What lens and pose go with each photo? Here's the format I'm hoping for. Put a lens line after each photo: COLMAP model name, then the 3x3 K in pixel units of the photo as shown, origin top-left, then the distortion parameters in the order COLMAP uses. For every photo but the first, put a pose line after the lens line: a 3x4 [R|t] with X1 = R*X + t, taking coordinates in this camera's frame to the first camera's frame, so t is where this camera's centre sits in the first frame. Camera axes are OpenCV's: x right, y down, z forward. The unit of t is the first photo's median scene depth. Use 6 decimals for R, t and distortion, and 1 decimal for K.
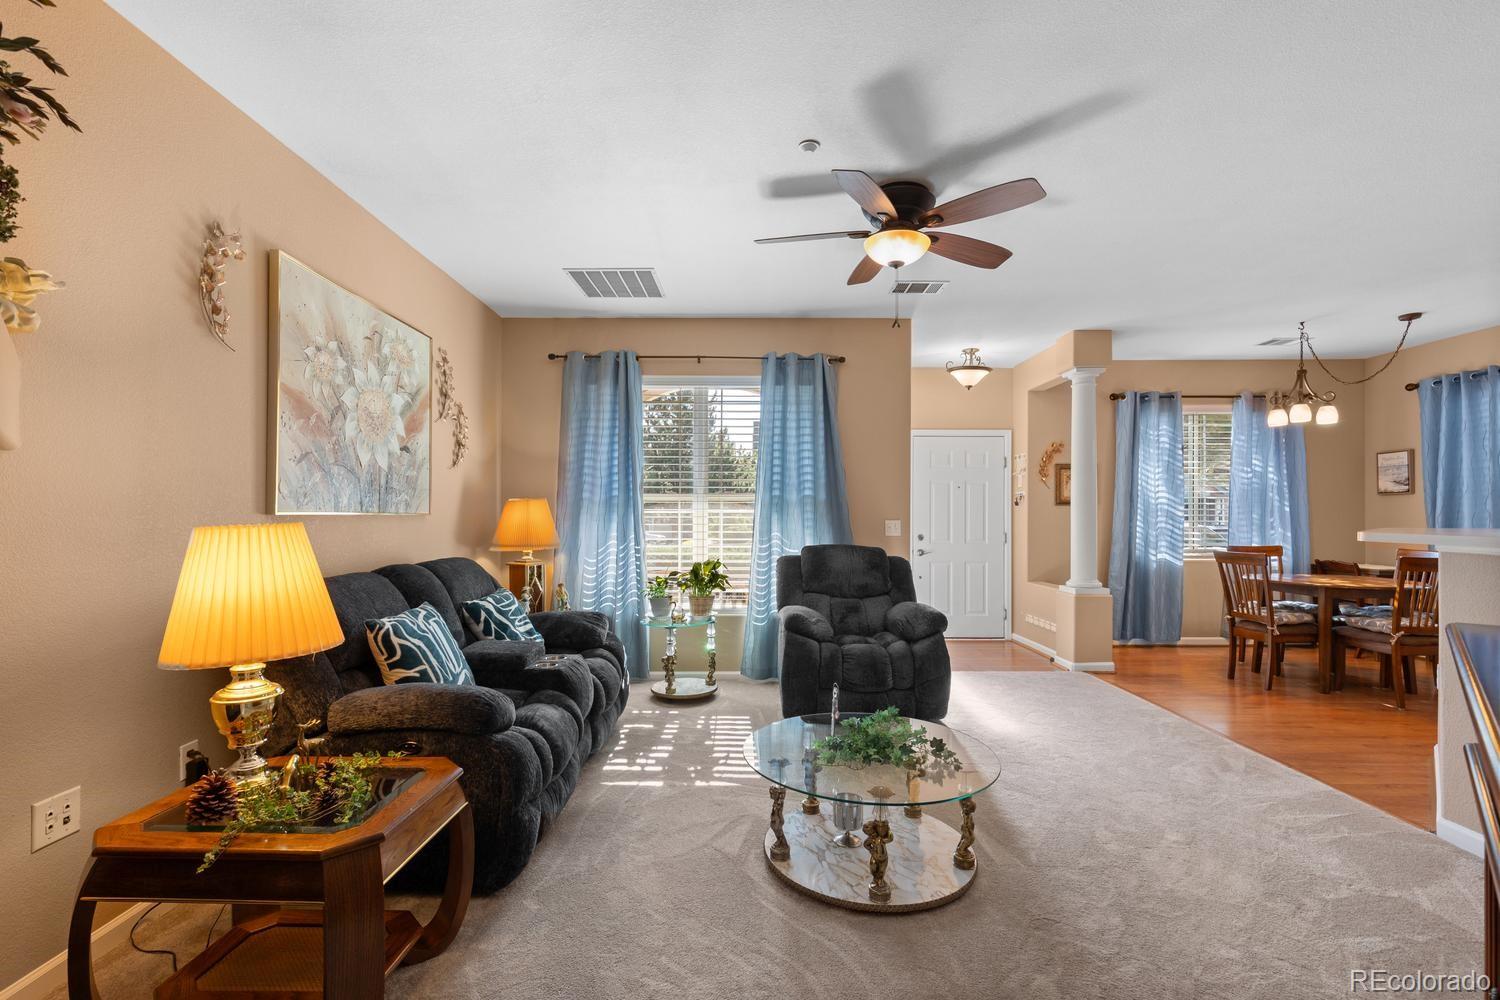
lens RADIAL K [[669.5, 0, 748.9], [0, 669.5, 508.6], [0, 0, 1]] dist [-0.002735, -0.001009]
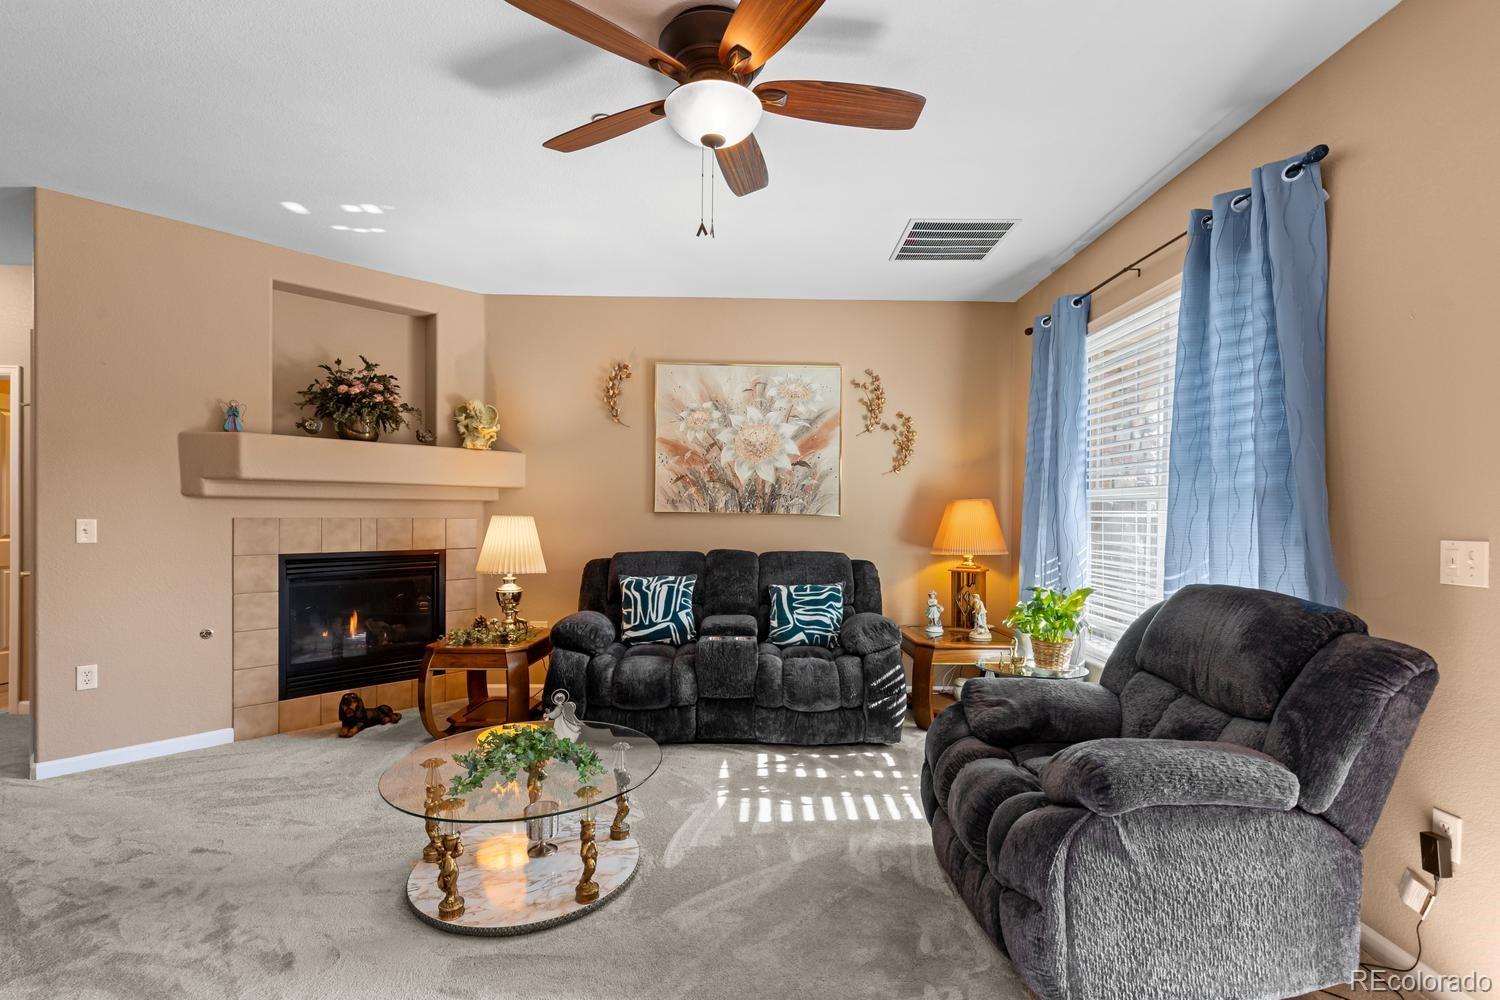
lens RADIAL K [[677.2, 0, 753.2], [0, 677.2, 518.1], [0, 0, 1]] dist [0.002543, -0.000089]
pose [[0.016771, 0.010035, -0.999809, 0.798774], [-0.004341, 0.999941, 0.009964, 0.002274], [0.999850, 0.004173, 0.016814, 0.904396]]
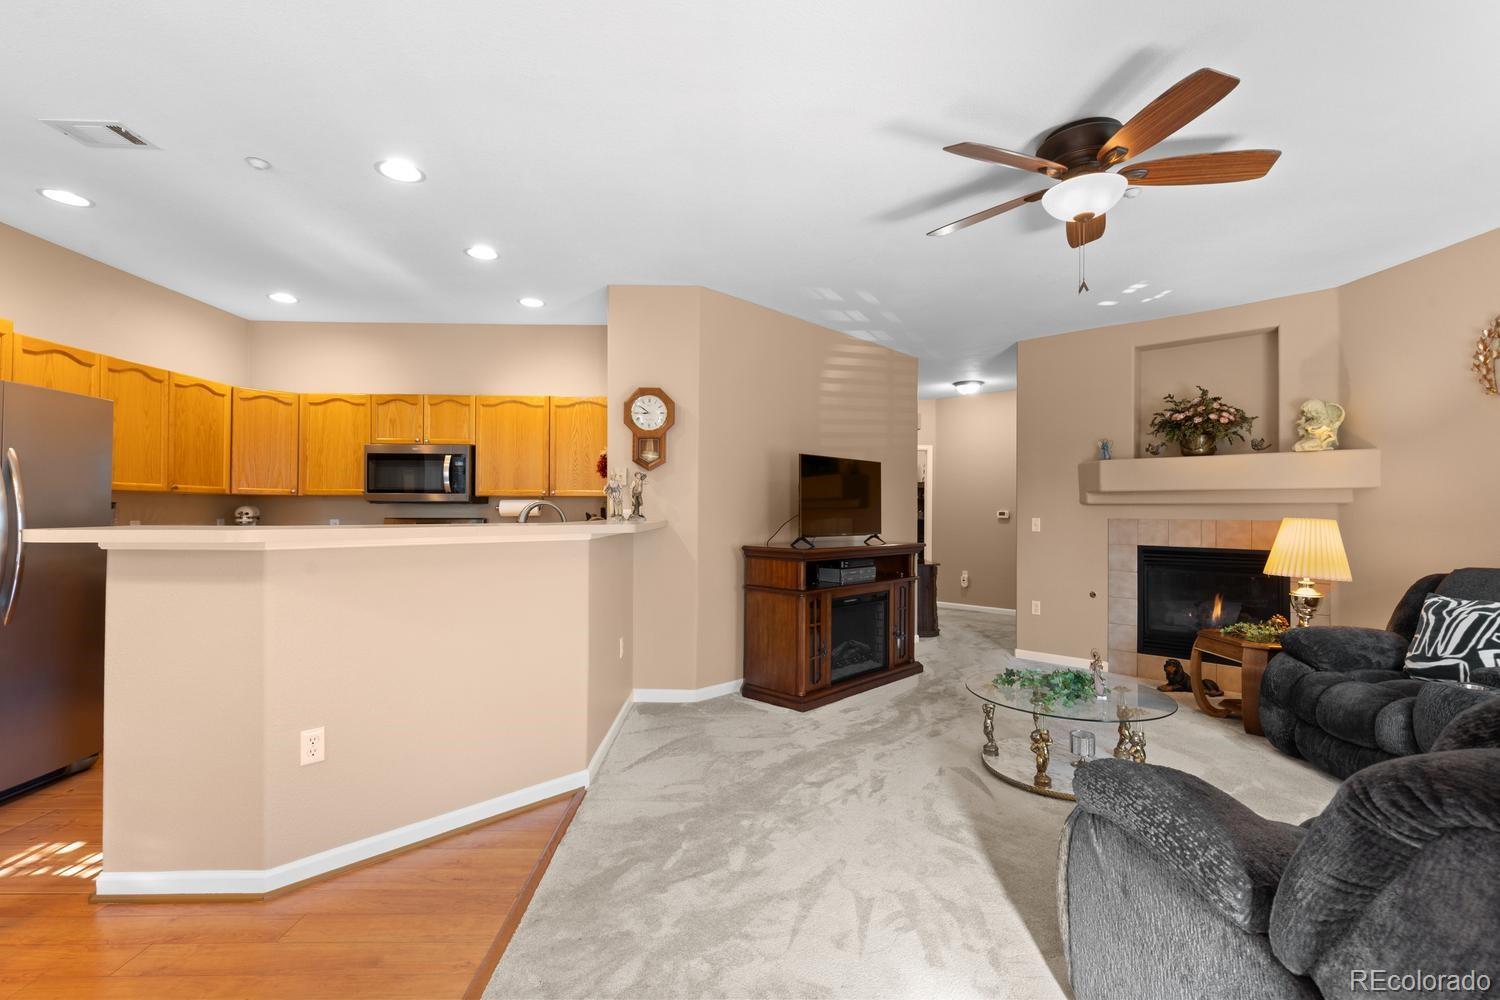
lens RADIAL K [[670.0, 0, 750.0], [0, 670.0, 500.0], [0, 0, 1]] dist [0.000825, -0.000837]
pose [[-0.999769, -0.006745, -0.020384, 0.580116], [-0.006360, 0.999801, -0.018919, 0.008330], [0.020507, -0.018785, -0.999613, 1.613847]]
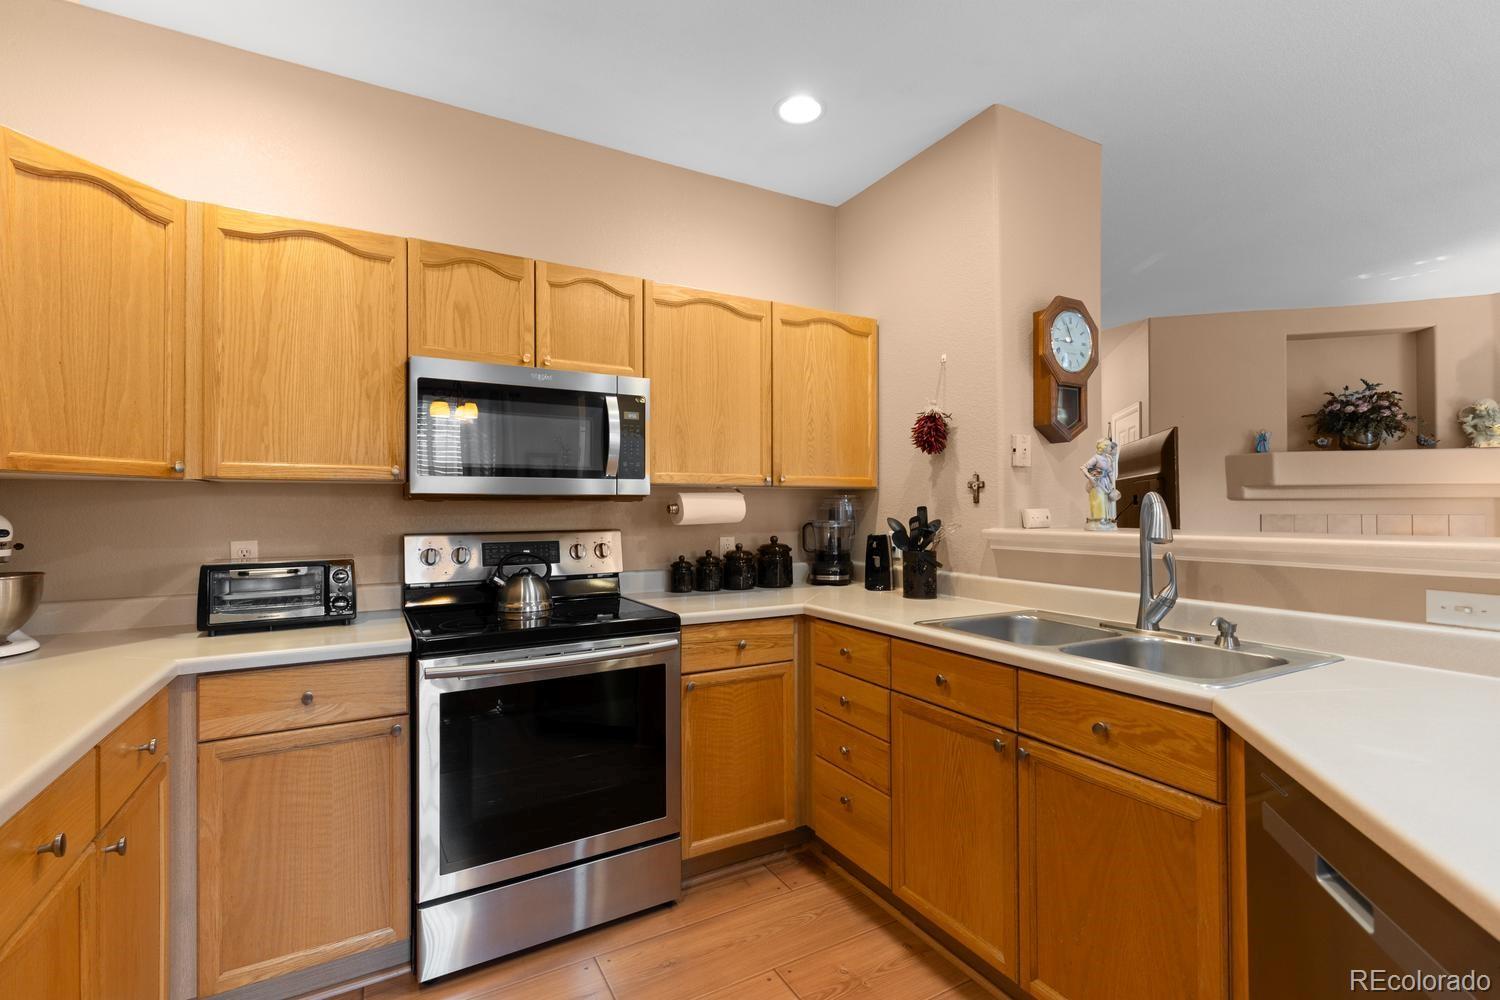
lens RADIAL K [[671.6, 0, 749.3], [0, 671.6, 502.6], [0, 0, 1]] dist [0.000998, -0.000353]
pose [[-0.870481, -0.002222, -0.492198, 1.394182], [0.004655, 0.999908, -0.012748, 0.004345], [0.492181, -0.013388, -0.870390, 0.830504]]
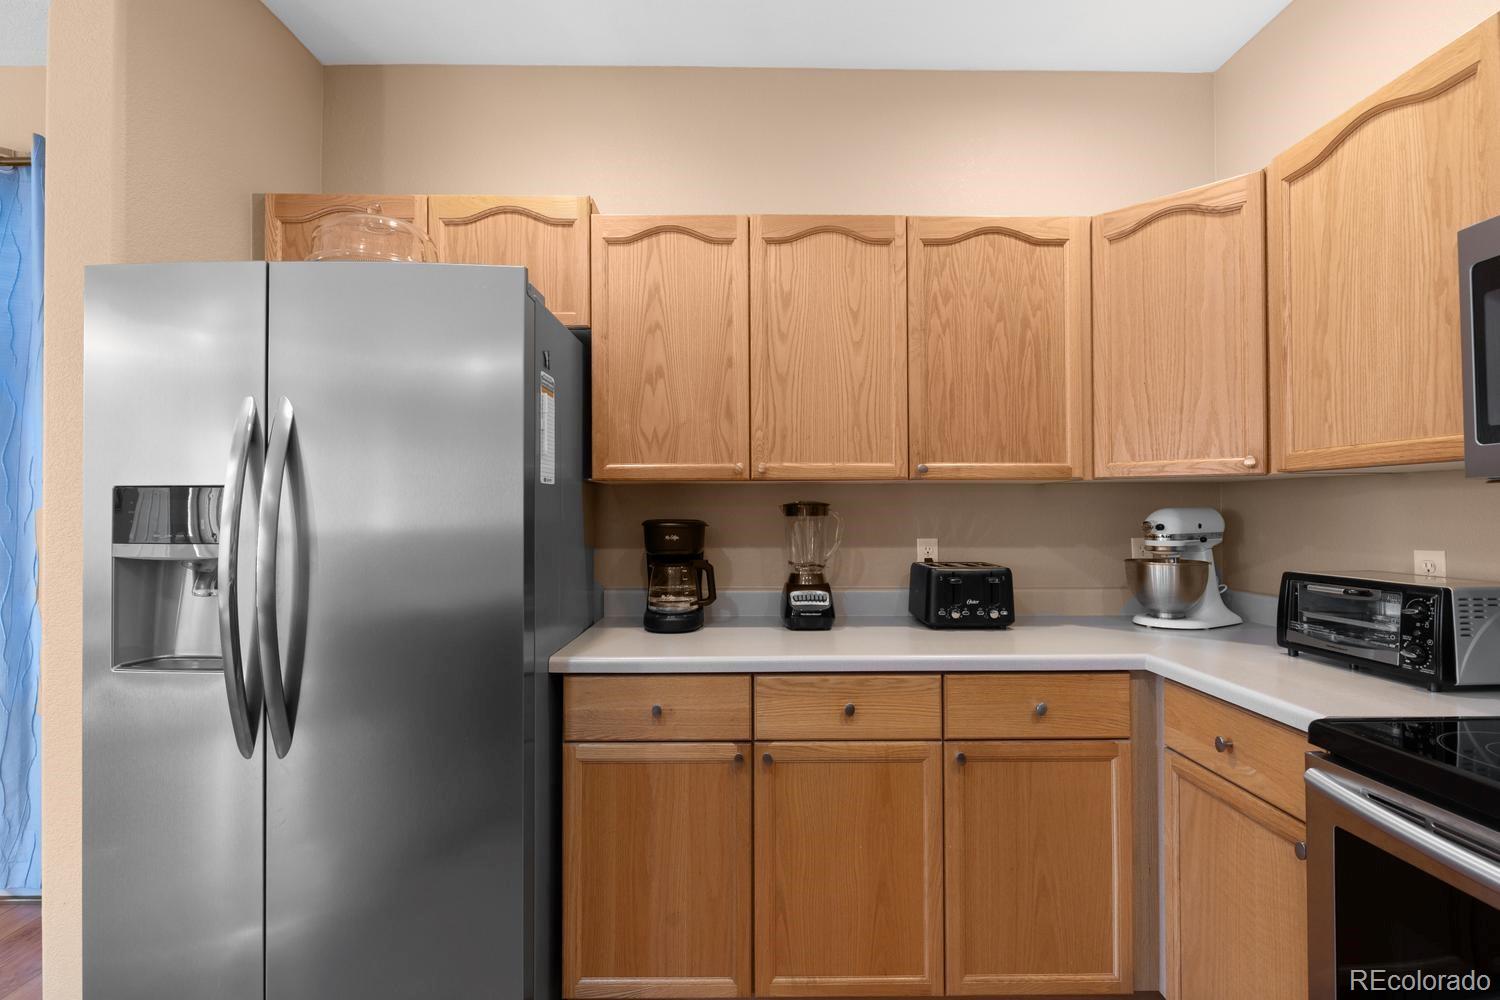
lens RADIAL K [[671.6, 0, 749.3], [0, 671.6, 502.6], [0, 0, 1]] dist [0.000998, -0.000353]
pose [[-0.009073, 0.008883, 0.999919, 1.048112], [-0.004003, 0.999952, -0.008919, 0.003032], [-0.999951, -0.004083, -0.009037, 0.529037]]
